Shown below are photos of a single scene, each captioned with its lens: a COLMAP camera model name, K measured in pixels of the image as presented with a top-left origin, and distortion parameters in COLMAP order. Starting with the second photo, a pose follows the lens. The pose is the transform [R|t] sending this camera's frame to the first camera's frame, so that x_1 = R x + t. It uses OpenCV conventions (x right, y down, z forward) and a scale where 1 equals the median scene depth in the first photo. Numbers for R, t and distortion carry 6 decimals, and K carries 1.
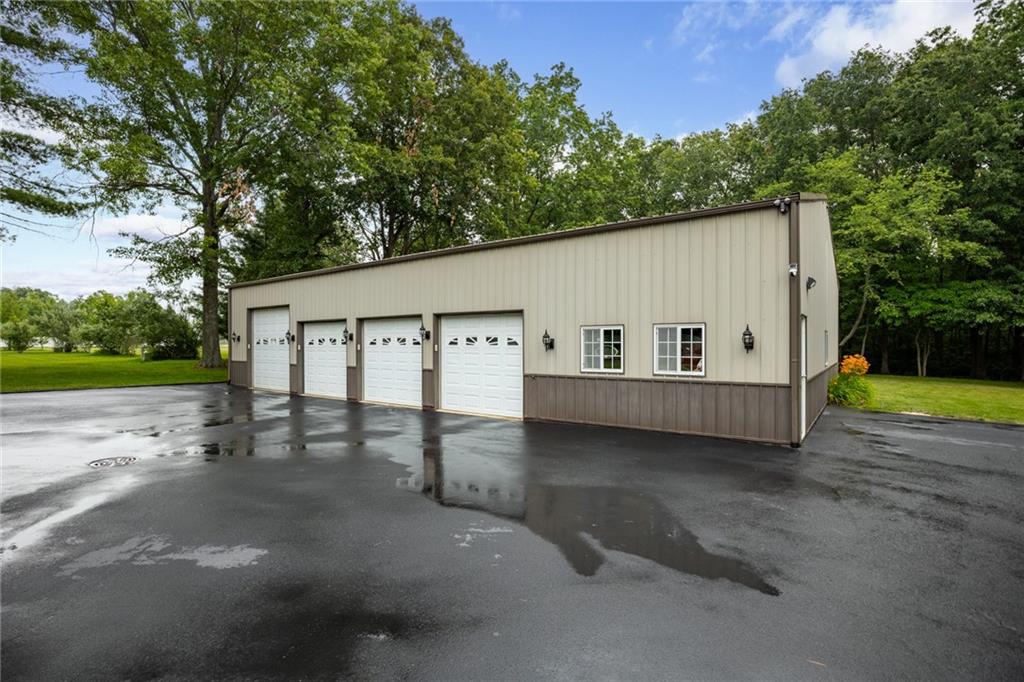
lens RADIAL K [[483.2, 0, 510.7], [0, 483.2, 338.9], [0, 0, 1]] dist [-0.025305, 0.000301]
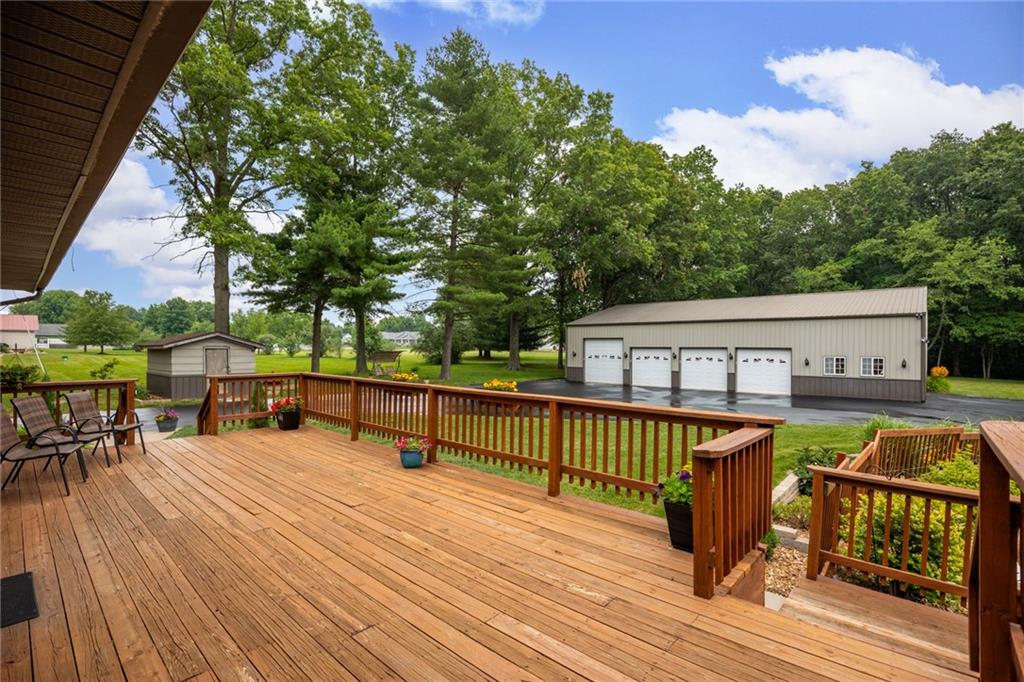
lens RADIAL K [[470.4, 0, 512.0], [0, 470.4, 341.0], [0, 0, 1]] dist [-0.044215, 0.013316]
pose [[0.994443, 0.001029, -0.105268, -0.456623], [-0.000562, 0.999990, 0.004467, -0.043681], [0.105272, -0.004383, 0.994434, -0.577103]]
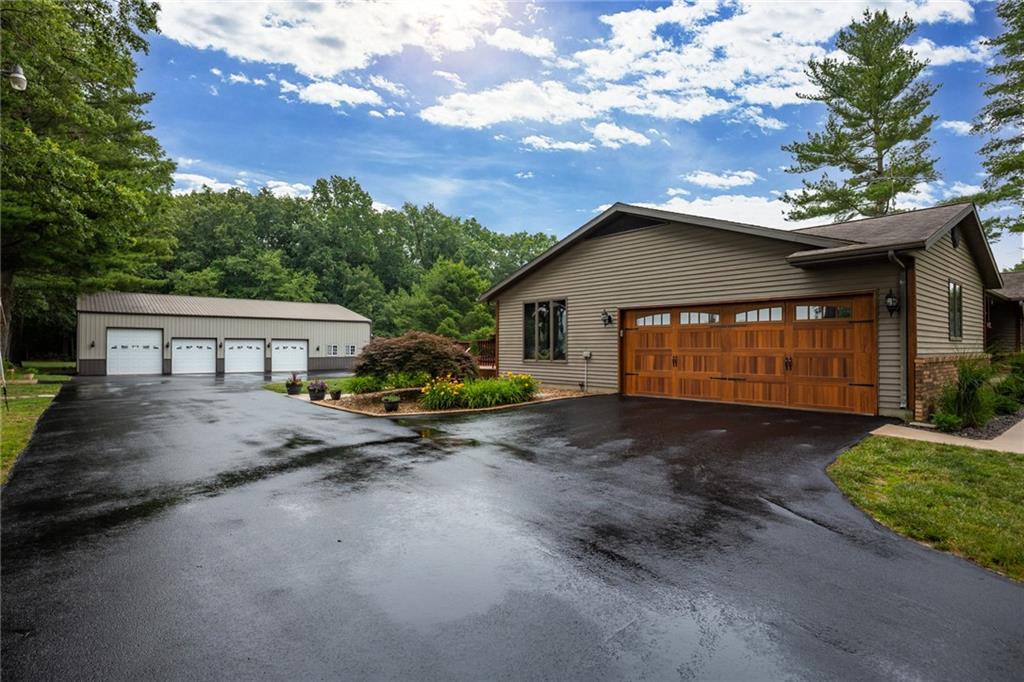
lens RADIAL K [[546.2, 0, 512.0], [0, 546.2, 341.0], [0, 0, 1]] dist [0.037049, -0.000069]
pose [[0.248880, 0.016664, 0.968391, -1.498263], [-0.014528, 0.999804, -0.013471, -0.006763], [-0.968425, -0.010716, 0.249073, -0.623285]]
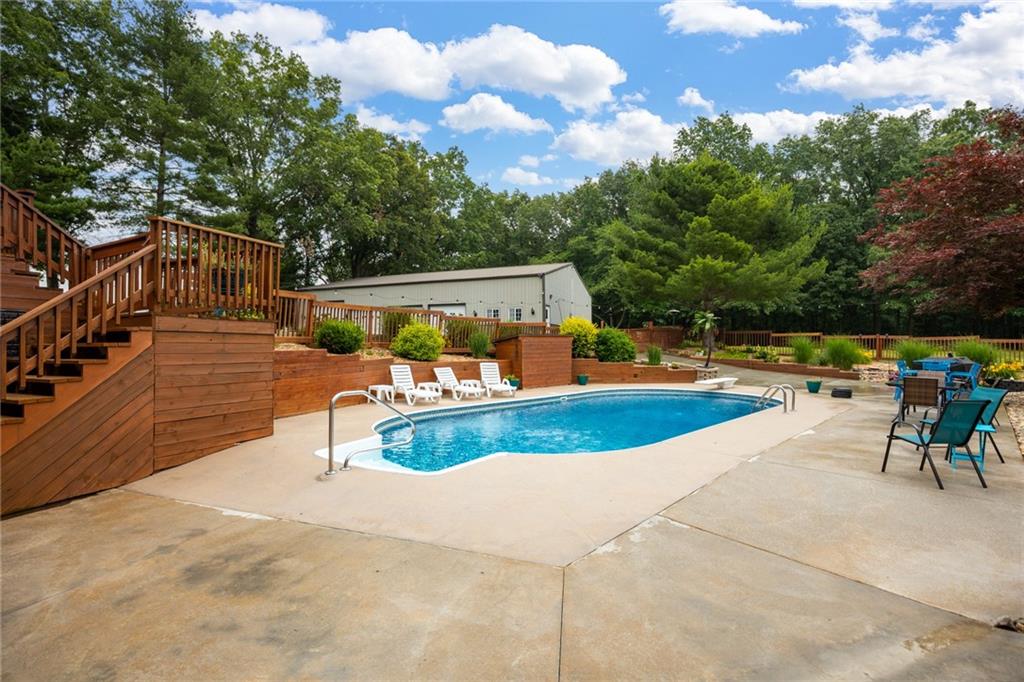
lens RADIAL K [[470.4, 0, 512.0], [0, 470.4, 341.0], [0, 0, 1]] dist [-0.044215, 0.013316]
pose [[0.962588, -0.004324, 0.270936, -0.200837], [0.003463, 0.999987, 0.003654, 0.067165], [-0.270948, -0.002579, 0.962590, -0.766234]]
